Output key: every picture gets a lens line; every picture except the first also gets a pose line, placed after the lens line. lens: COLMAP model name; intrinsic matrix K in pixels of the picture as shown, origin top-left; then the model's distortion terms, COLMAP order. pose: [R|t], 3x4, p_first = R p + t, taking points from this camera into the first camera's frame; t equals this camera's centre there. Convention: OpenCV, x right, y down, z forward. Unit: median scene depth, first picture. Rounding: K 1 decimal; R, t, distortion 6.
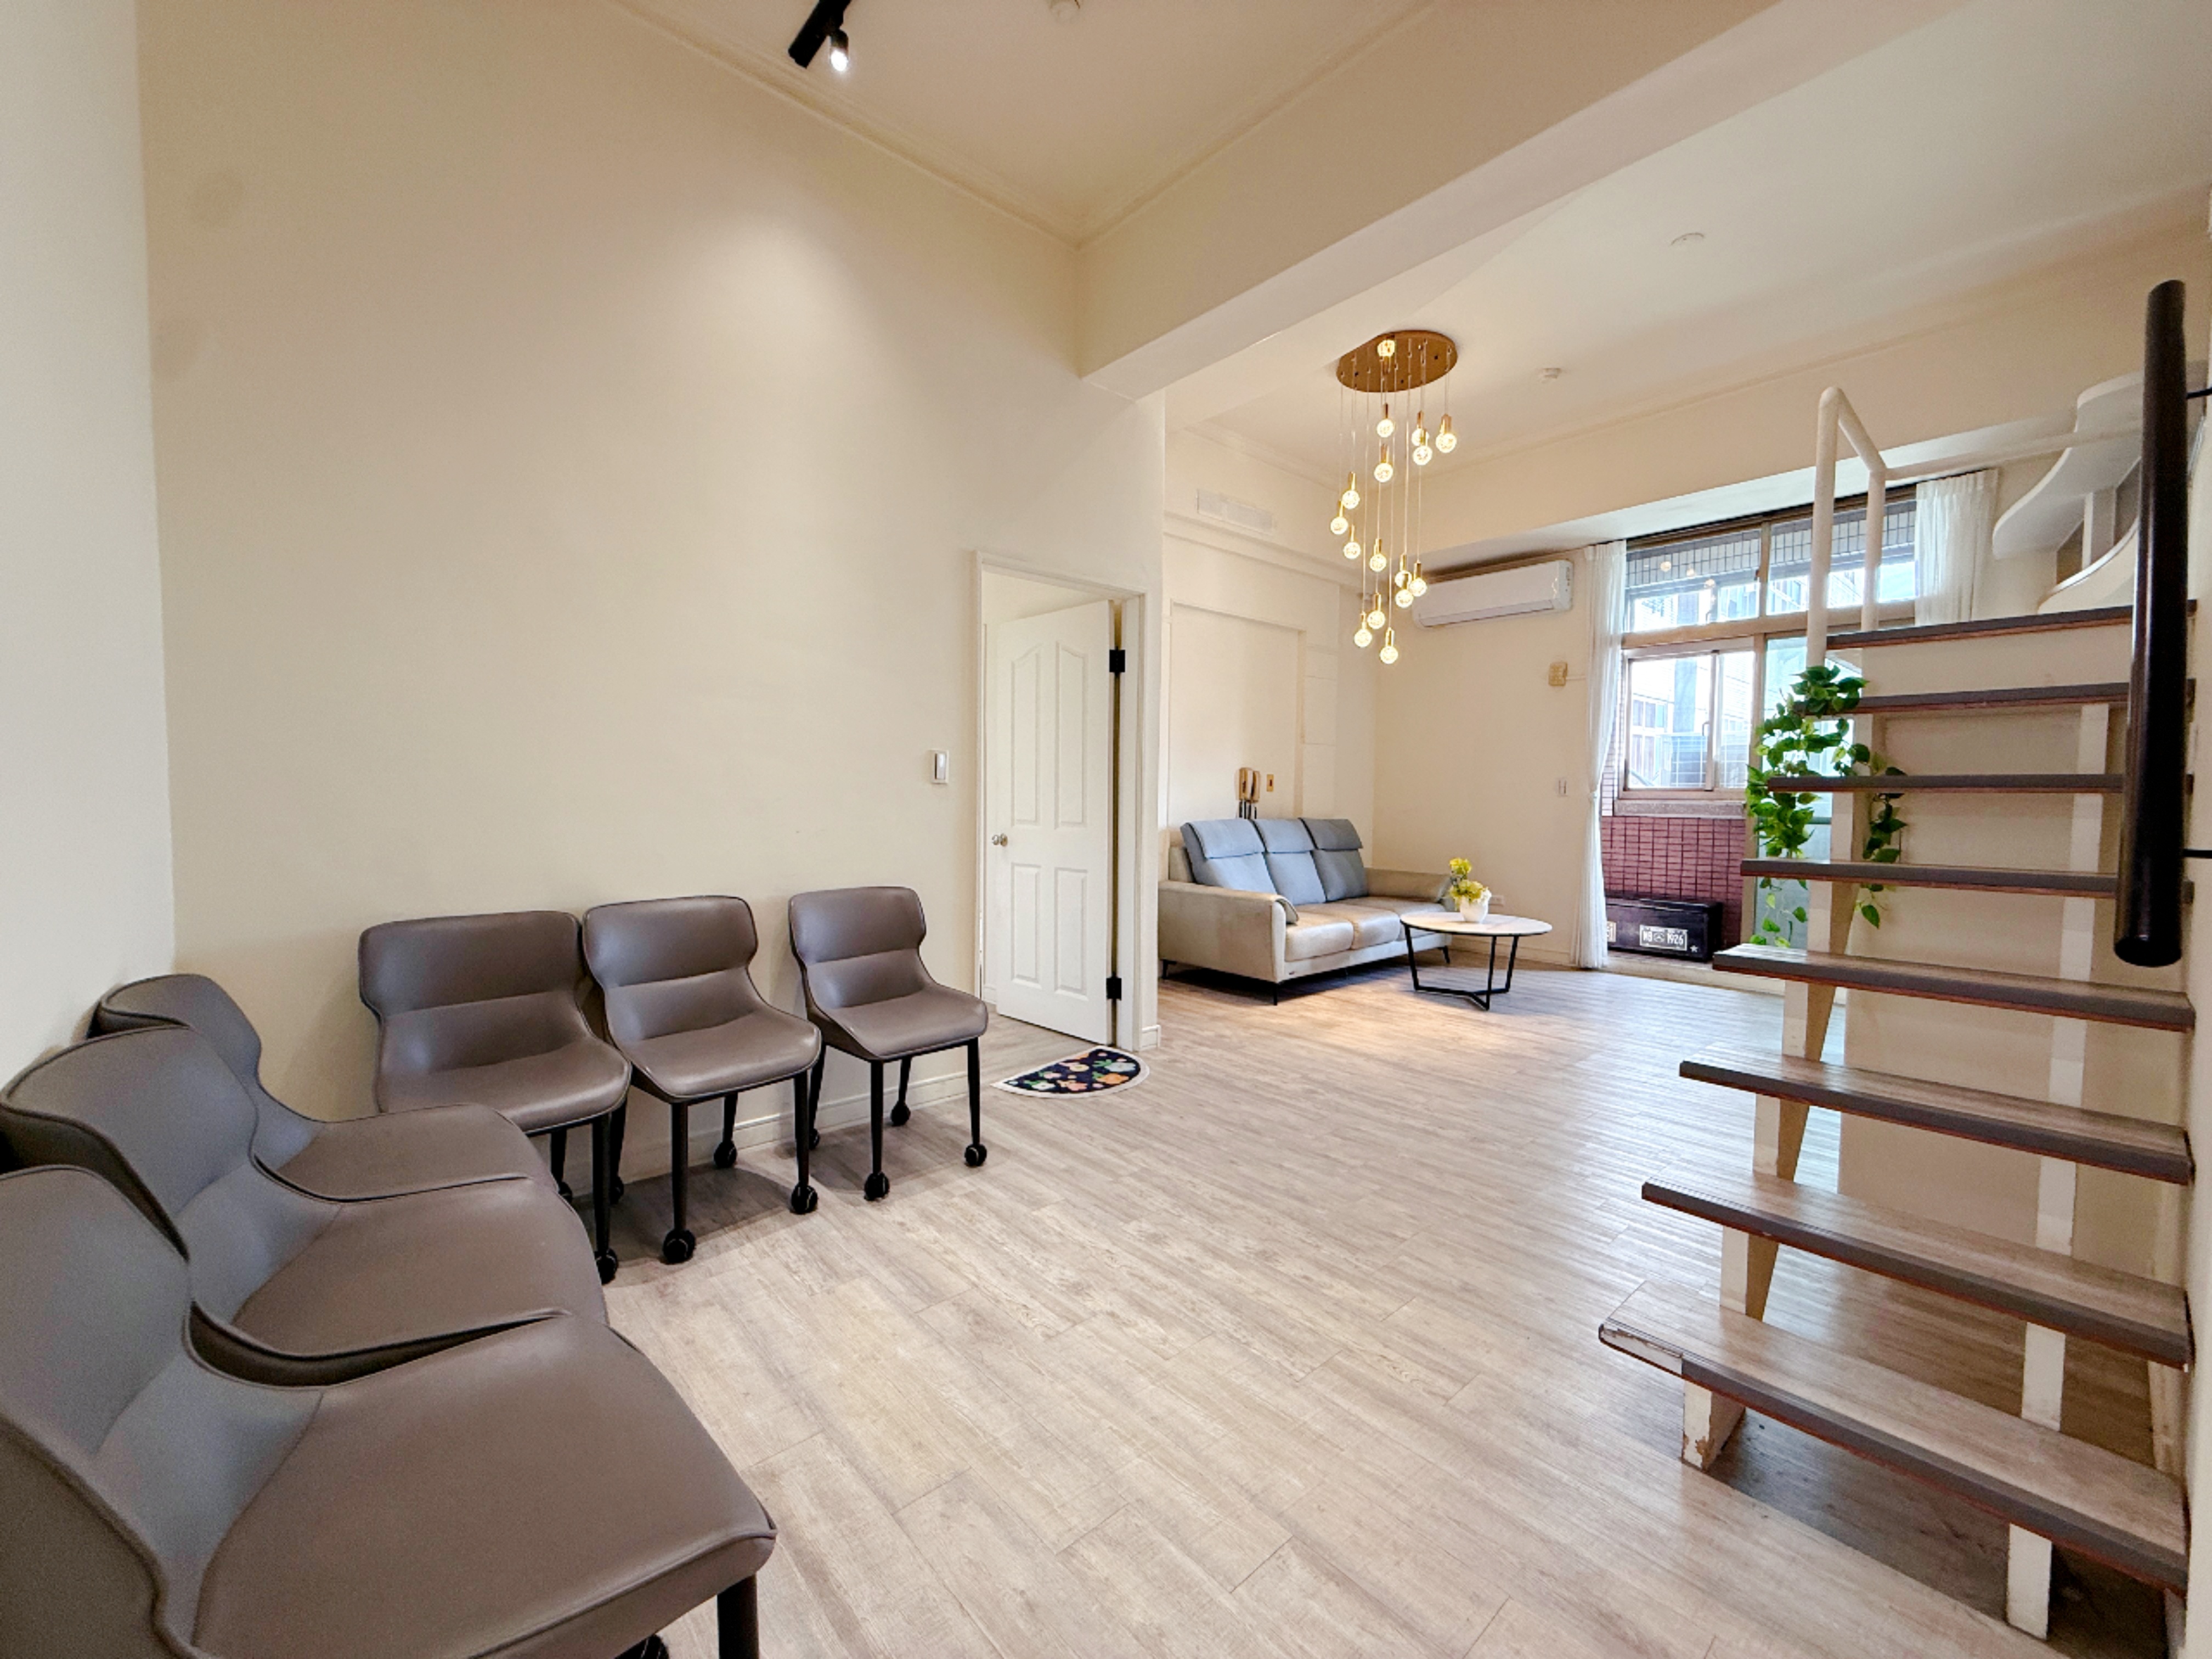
lens RADIAL K [[881.6, 0, 1098.7], [0, 881.6, 831.4], [0, 0, 1]] dist [0.000229, 0.000032]
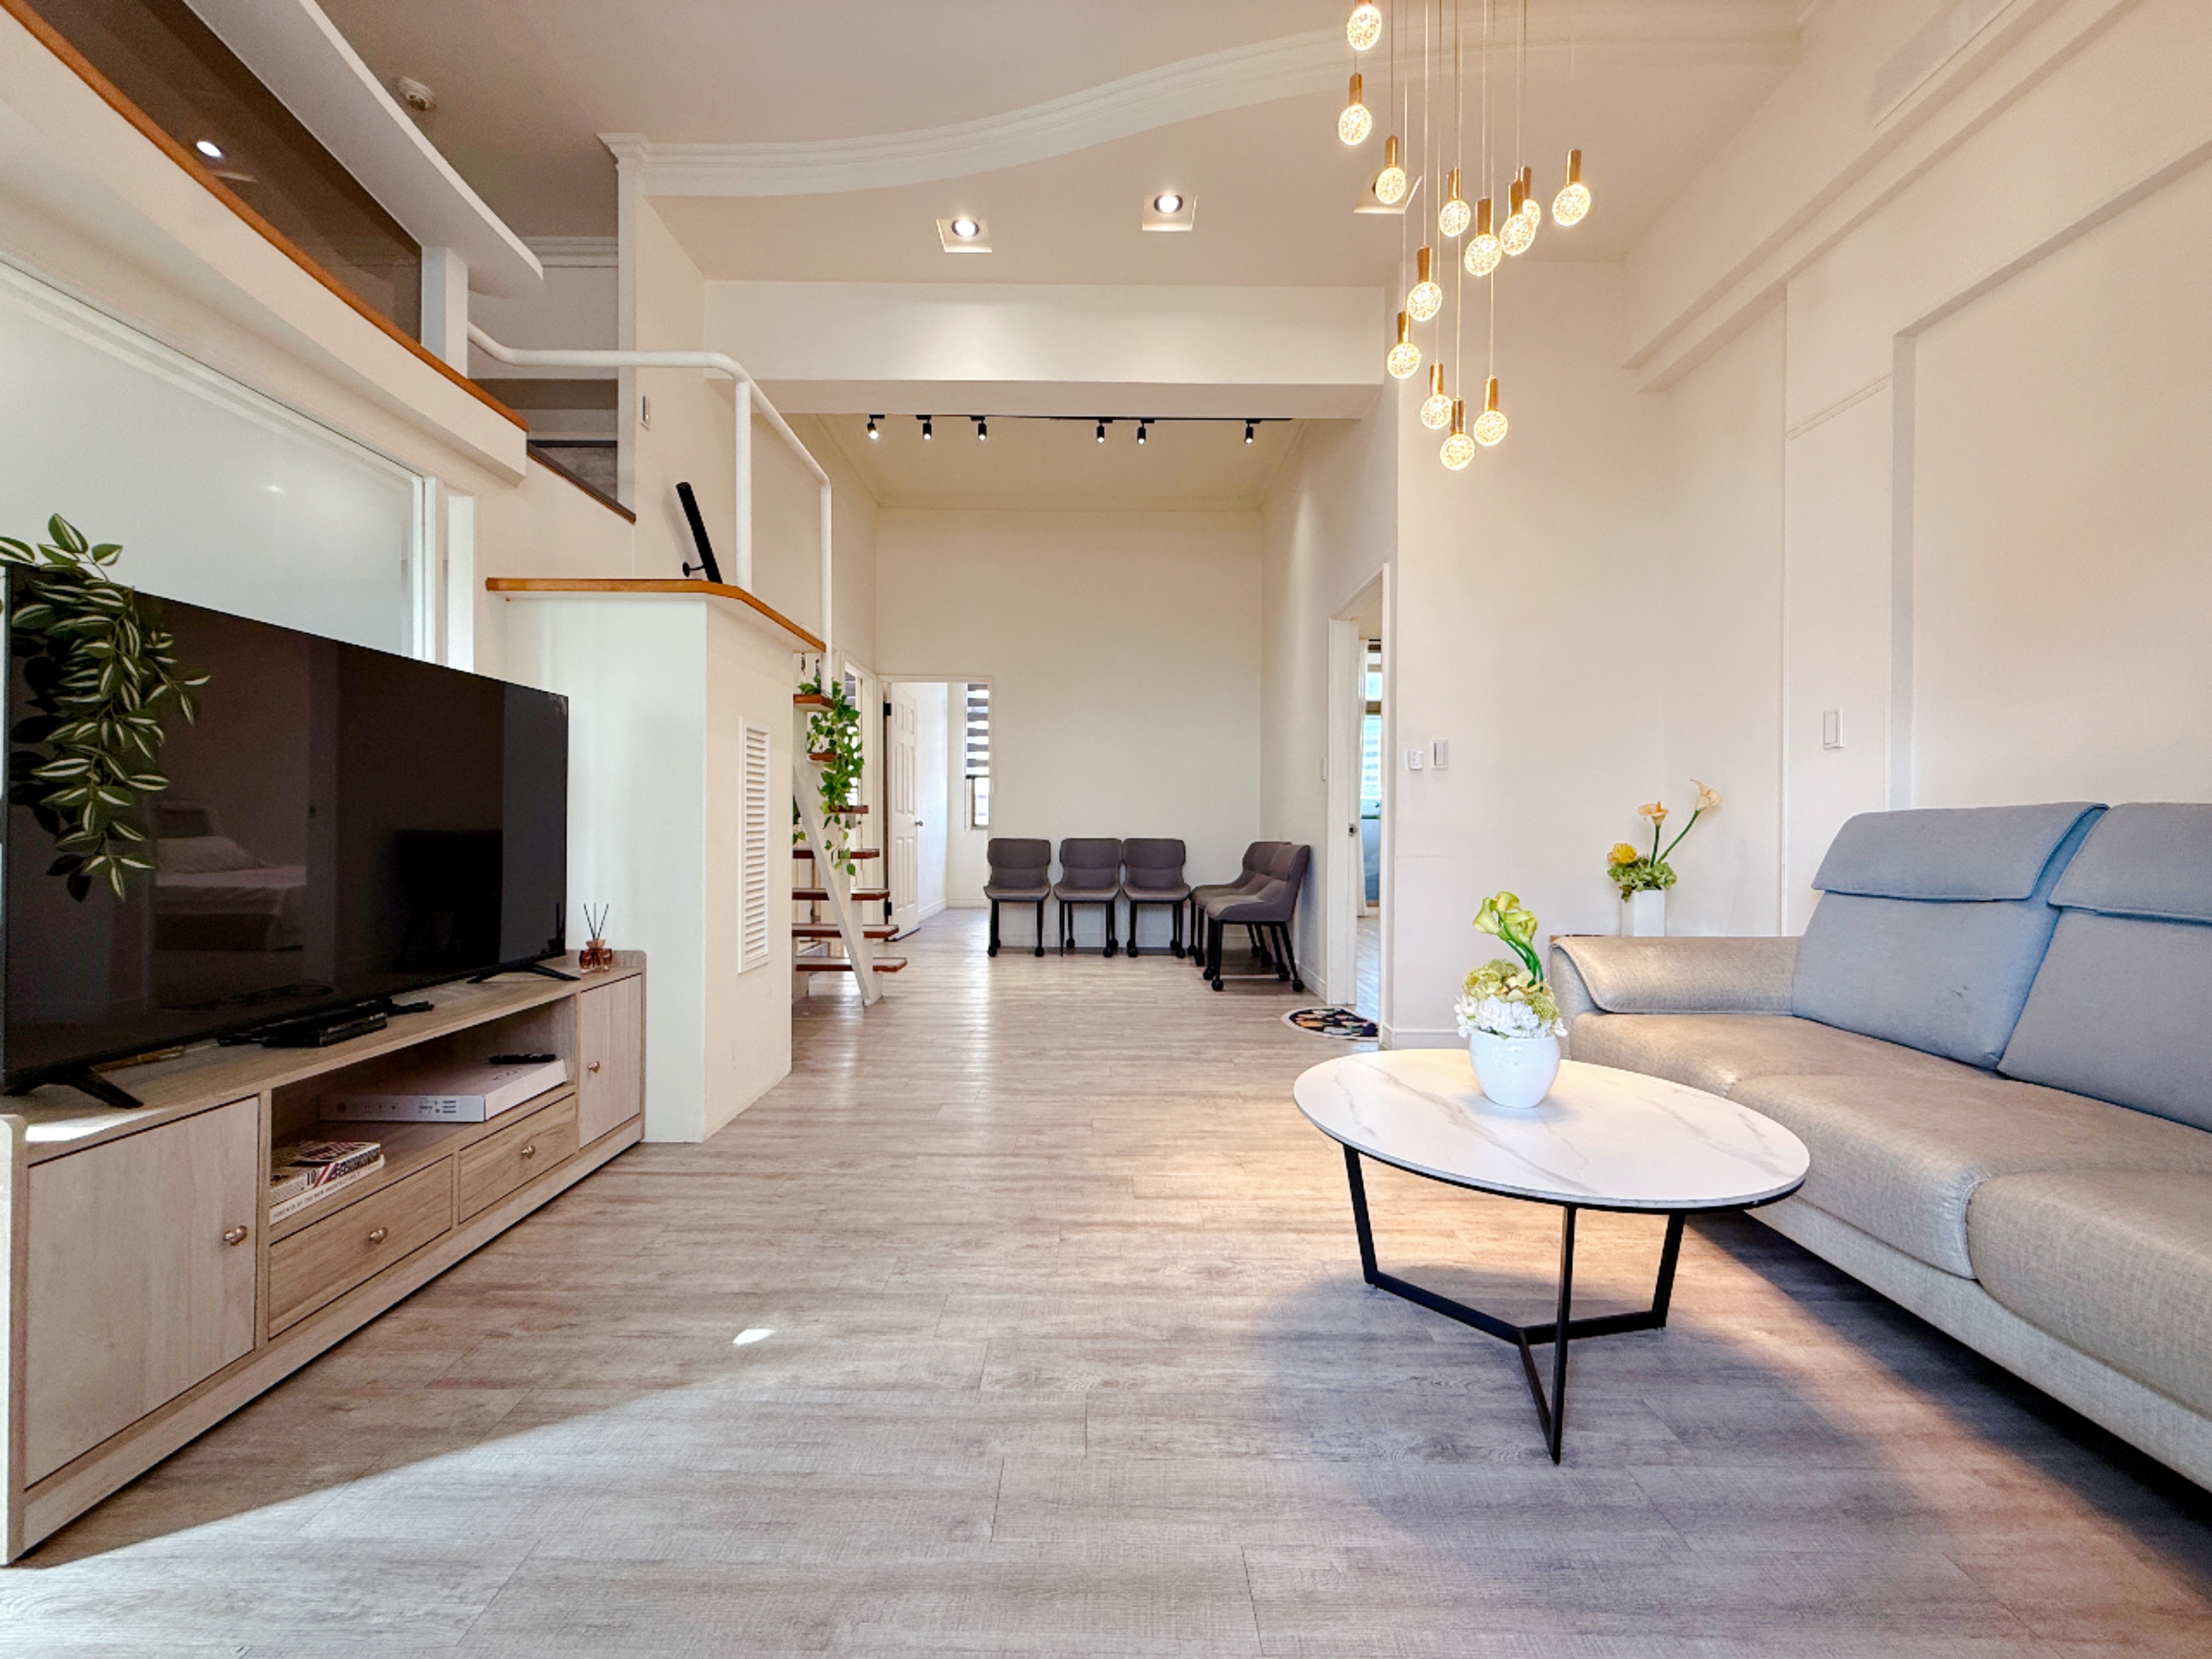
lens RADIAL K [[883.7, 0, 1095.4], [0, 883.7, 831.7], [0, 0, 1]] dist [0.000951, 0.000079]
pose [[-0.661697, -0.006272, -0.749745, 1.011096], [-0.045148, 0.998484, 0.031493, 0.004243], [0.748411, 0.054688, -0.660977, 1.450028]]
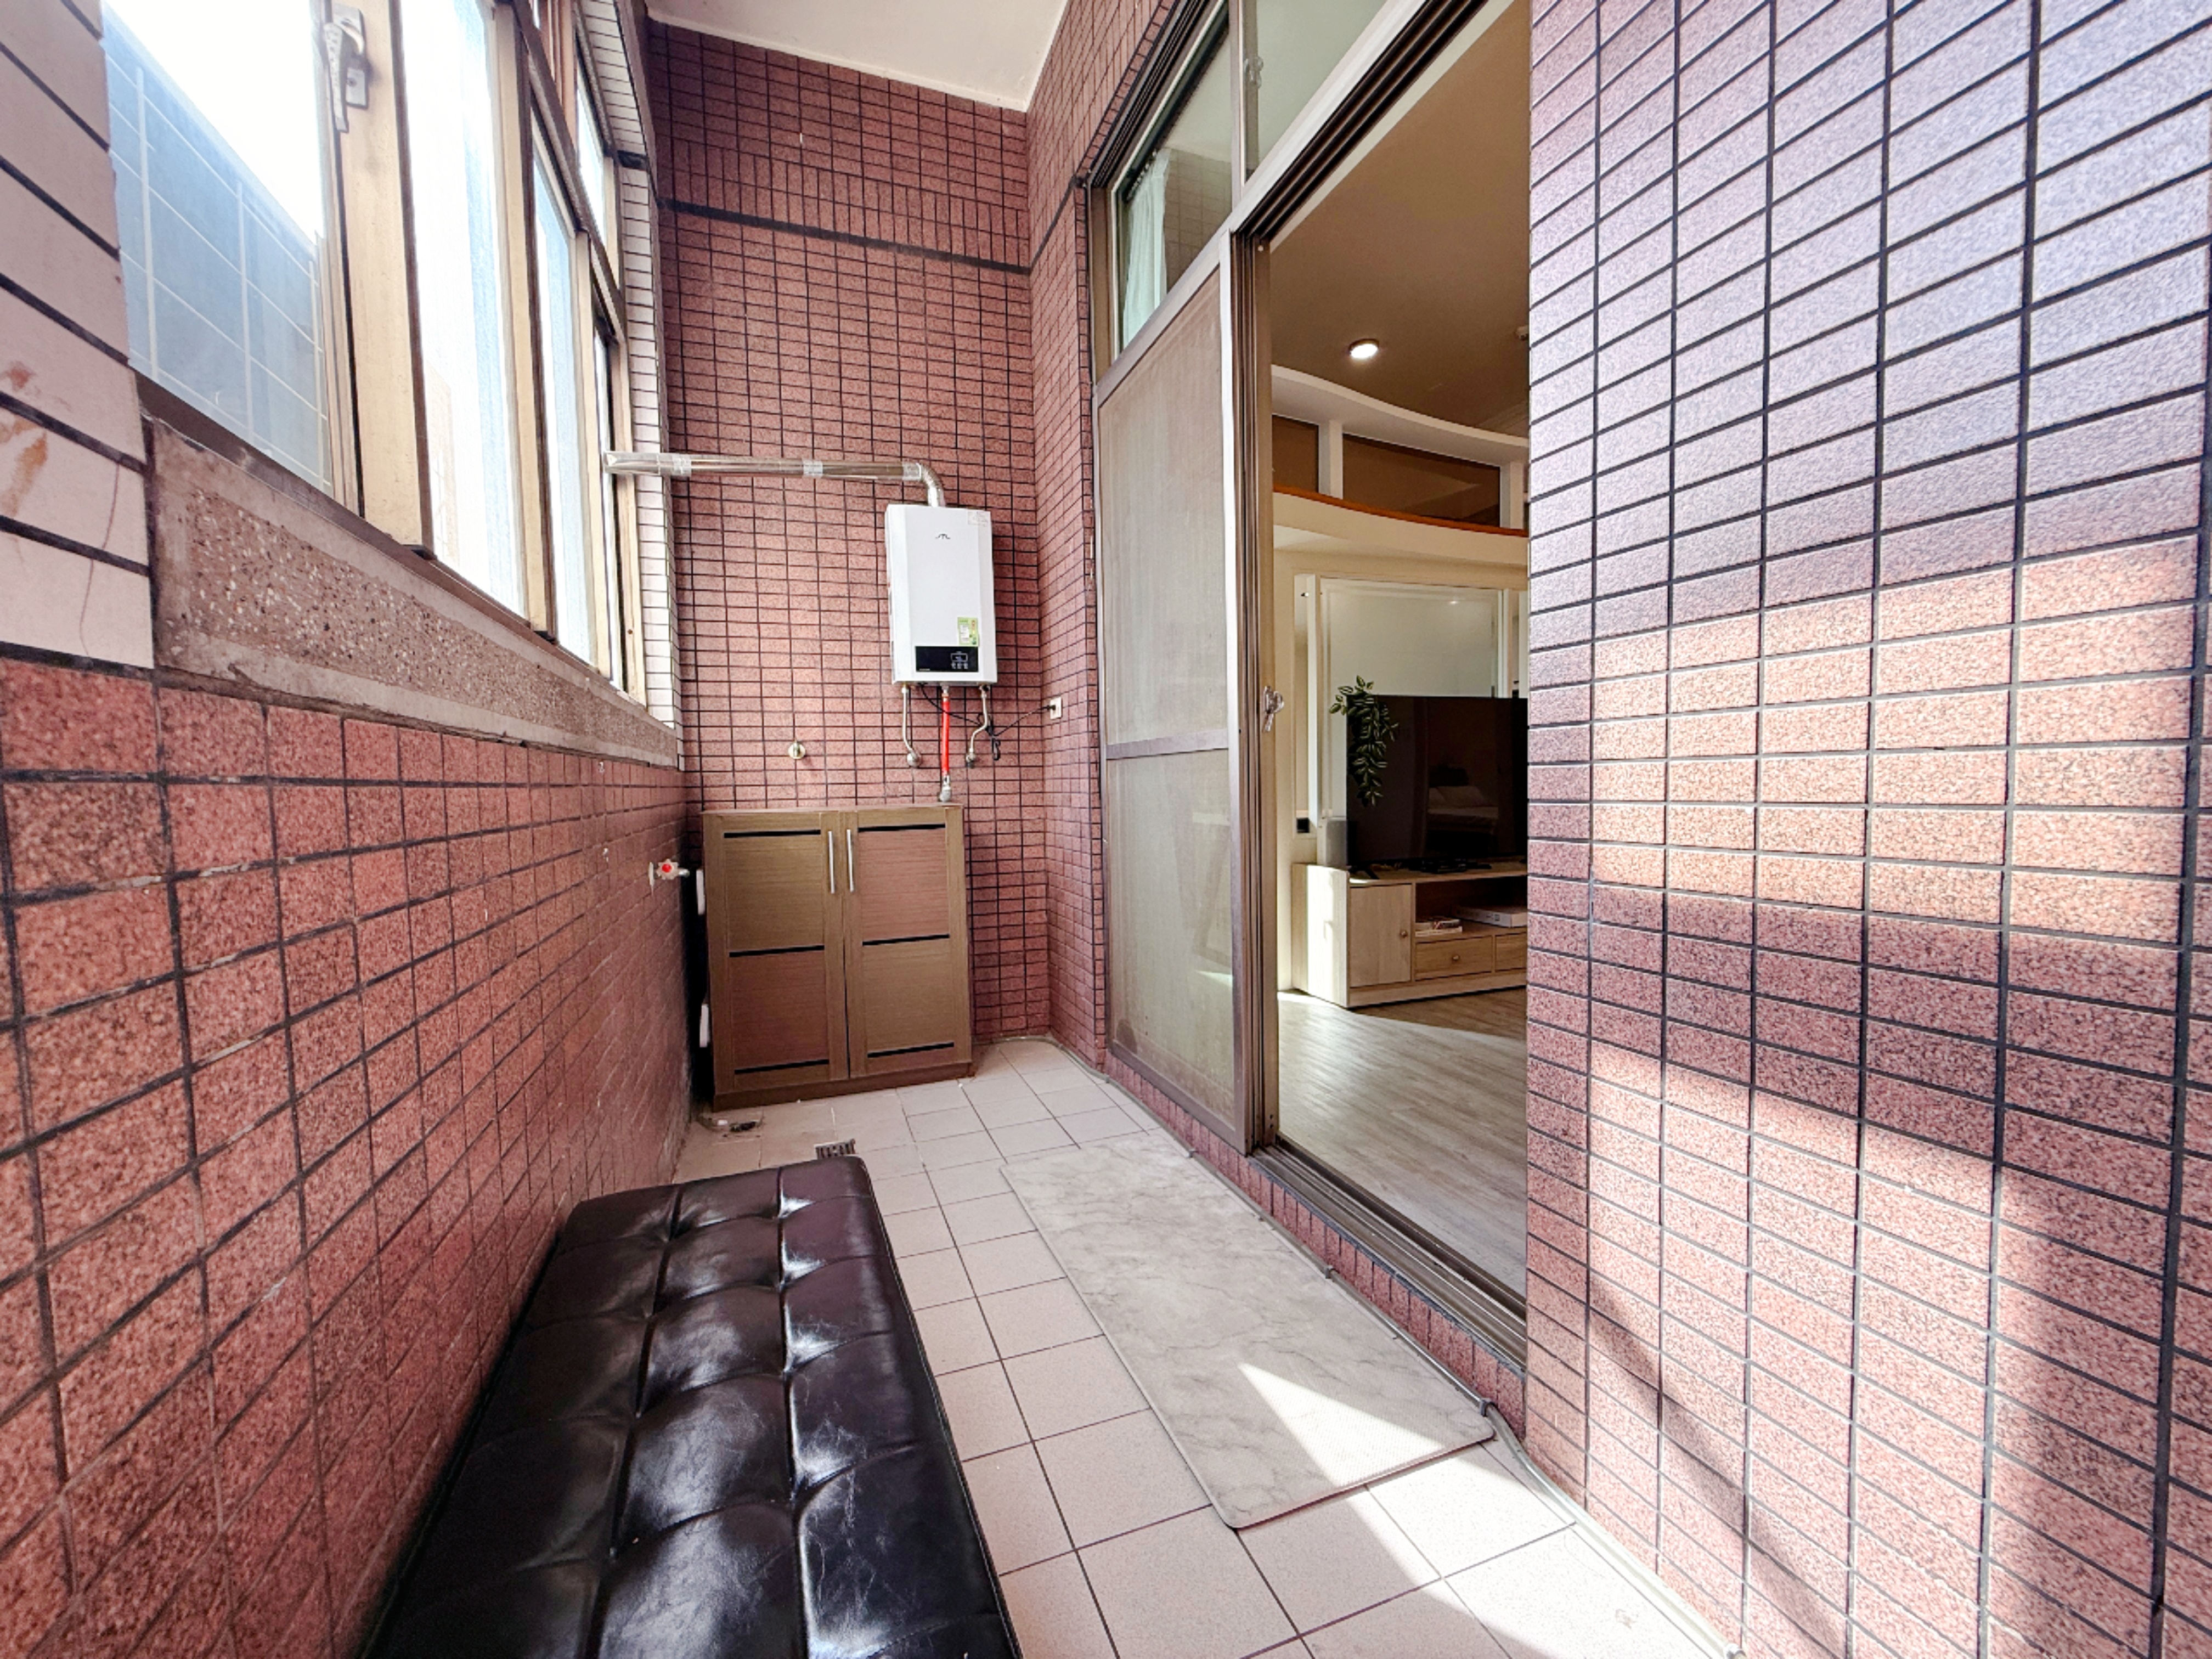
lens RADIAL K [[881.6, 0, 1098.7], [0, 881.6, 831.4], [0, 0, 1]] dist [0.000229, 0.000032]
pose [[-0.934241, -0.008008, 0.356551, 0.941068], [0.030062, 0.994422, 0.101102, -0.021590], [-0.355372, 0.105172, -0.928789, 1.949276]]
